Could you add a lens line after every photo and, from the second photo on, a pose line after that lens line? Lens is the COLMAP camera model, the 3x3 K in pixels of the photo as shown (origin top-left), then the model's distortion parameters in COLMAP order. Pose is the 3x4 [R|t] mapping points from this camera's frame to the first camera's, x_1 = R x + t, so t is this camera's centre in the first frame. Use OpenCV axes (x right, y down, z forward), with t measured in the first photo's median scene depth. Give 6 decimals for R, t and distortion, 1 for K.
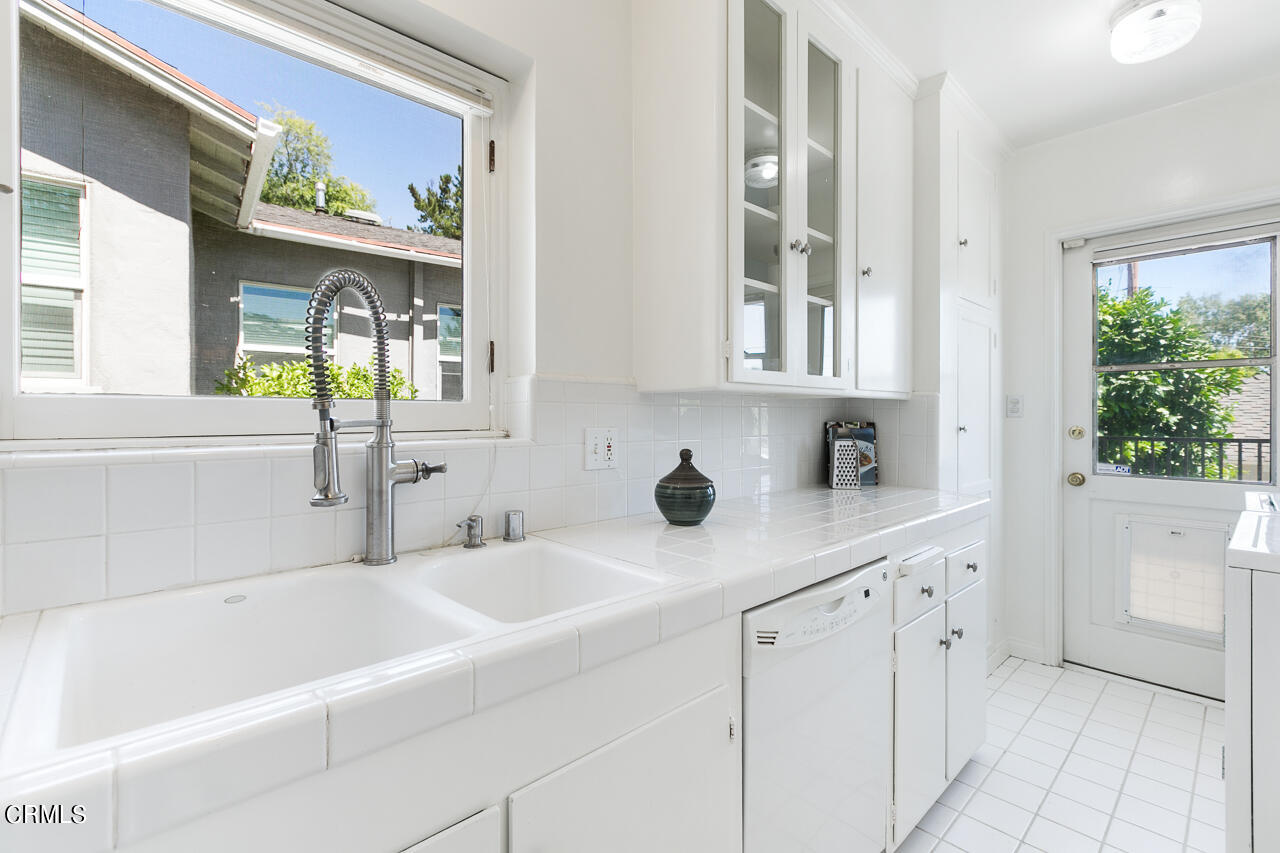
lens RADIAL K [[581.1, 0, 641.3], [0, 581.1, 418.7], [0, 0, 1]] dist [-0.001301, 0.000224]
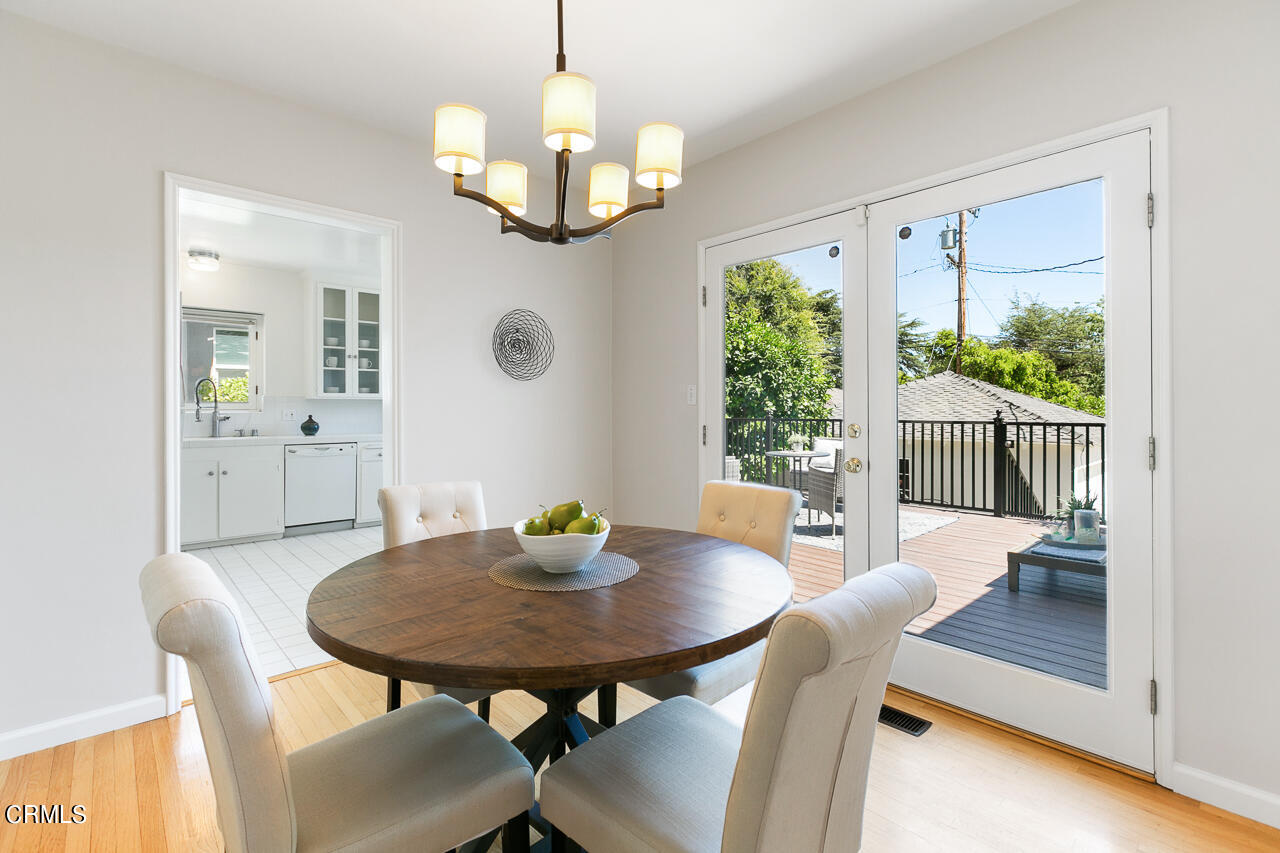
lens RADIAL K [[591.2, 0, 631.5], [0, 591.2, 407.8], [0, 0, 1]] dist [-0.002835, -0.000317]
pose [[0.999676, -0.001577, -0.025410, 1.010513], [0.001506, 0.999995, -0.002800, 0.010256], [0.025414, 0.002761, 0.999673, -1.226715]]
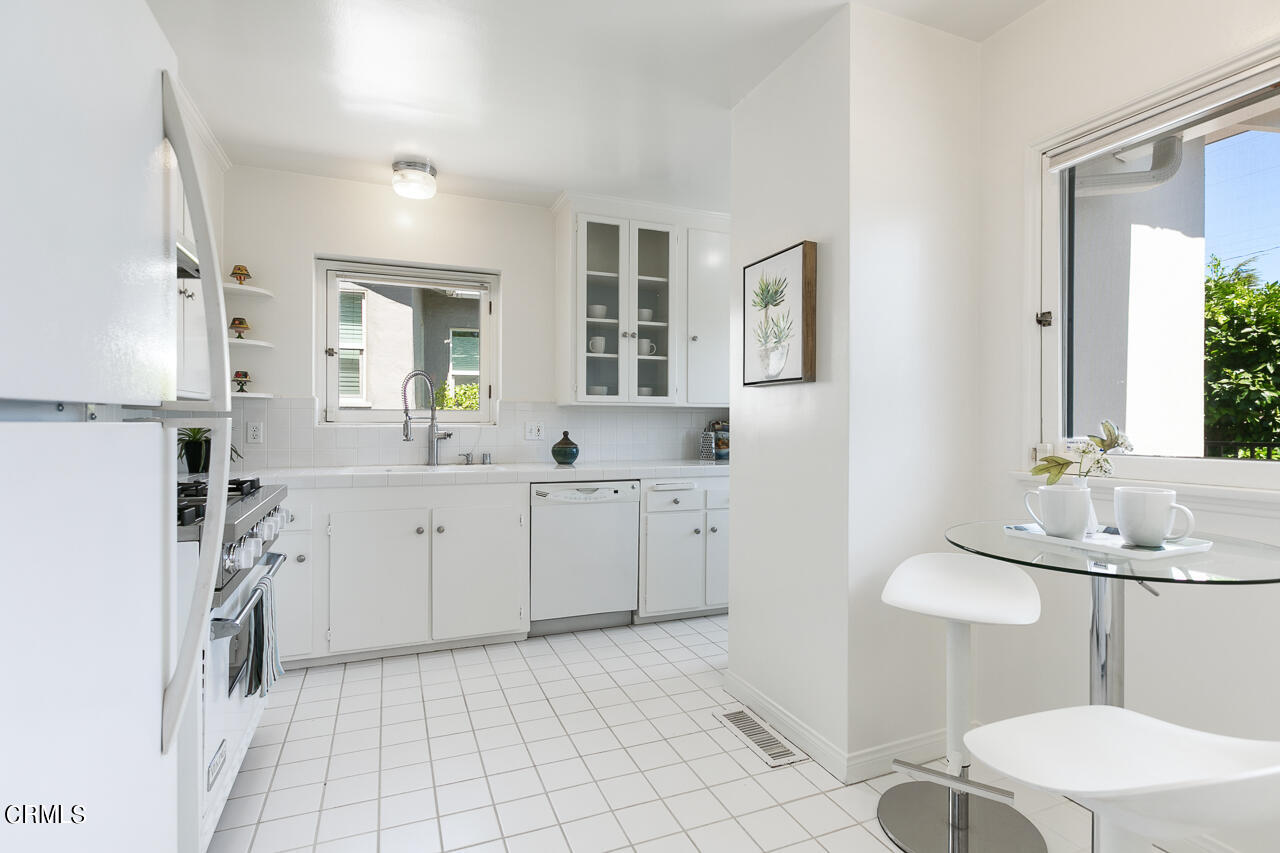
lens RADIAL K [[612.0, 0, 651.8], [0, 612.0, 425.6], [0, 0, 1]] dist [-0.003809, -0.000177]
pose [[0.942469, 0.005256, -0.334252, 0.548248], [-0.005152, 0.999986, 0.001198, 0.012193], [0.334253, 0.000593, 0.942483, -0.520690]]
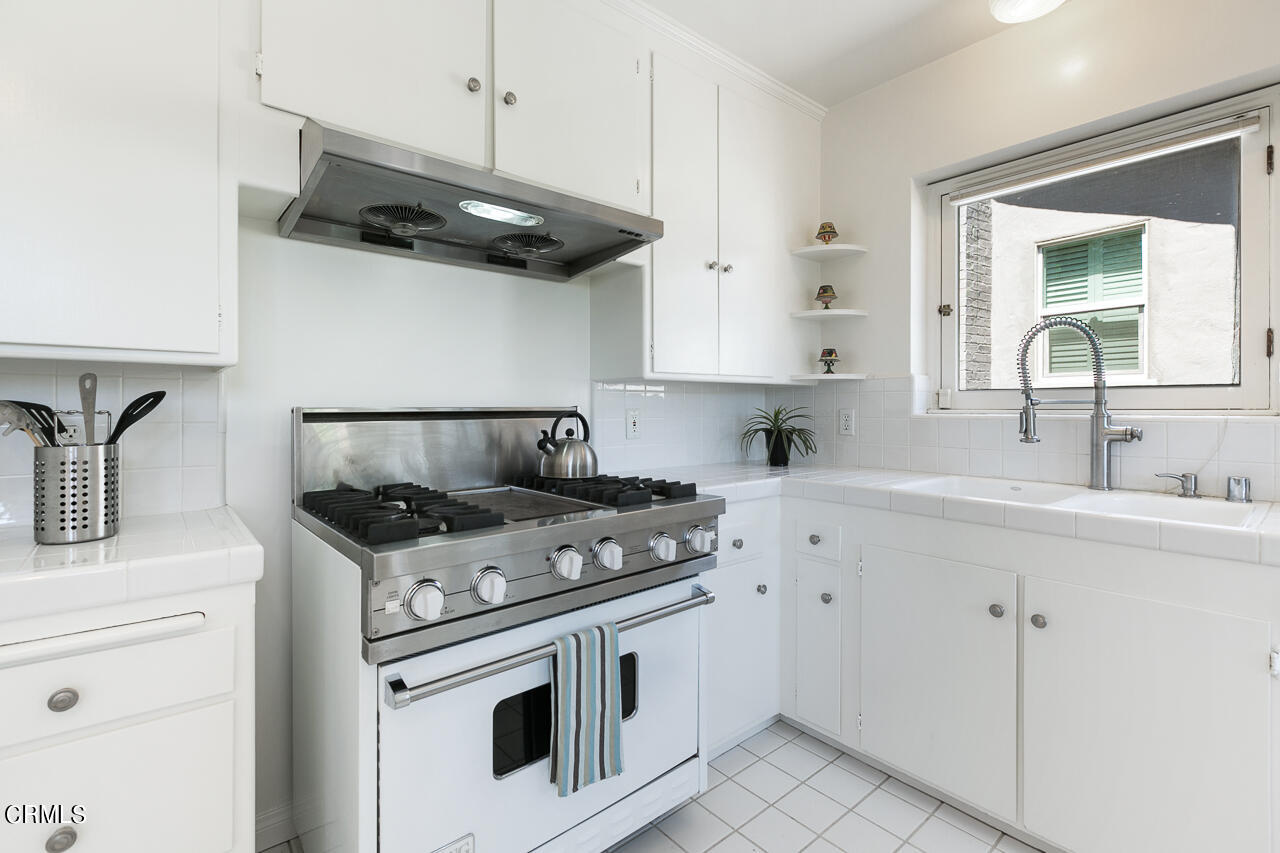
lens RADIAL K [[591.2, 0, 631.5], [0, 591.2, 407.8], [0, 0, 1]] dist [-0.002835, -0.000317]
pose [[-0.056524, 0.002568, -0.998398, 0.415509], [-0.003792, 0.999989, 0.002787, 0.008036], [0.998394, 0.003944, -0.056514, -0.063305]]
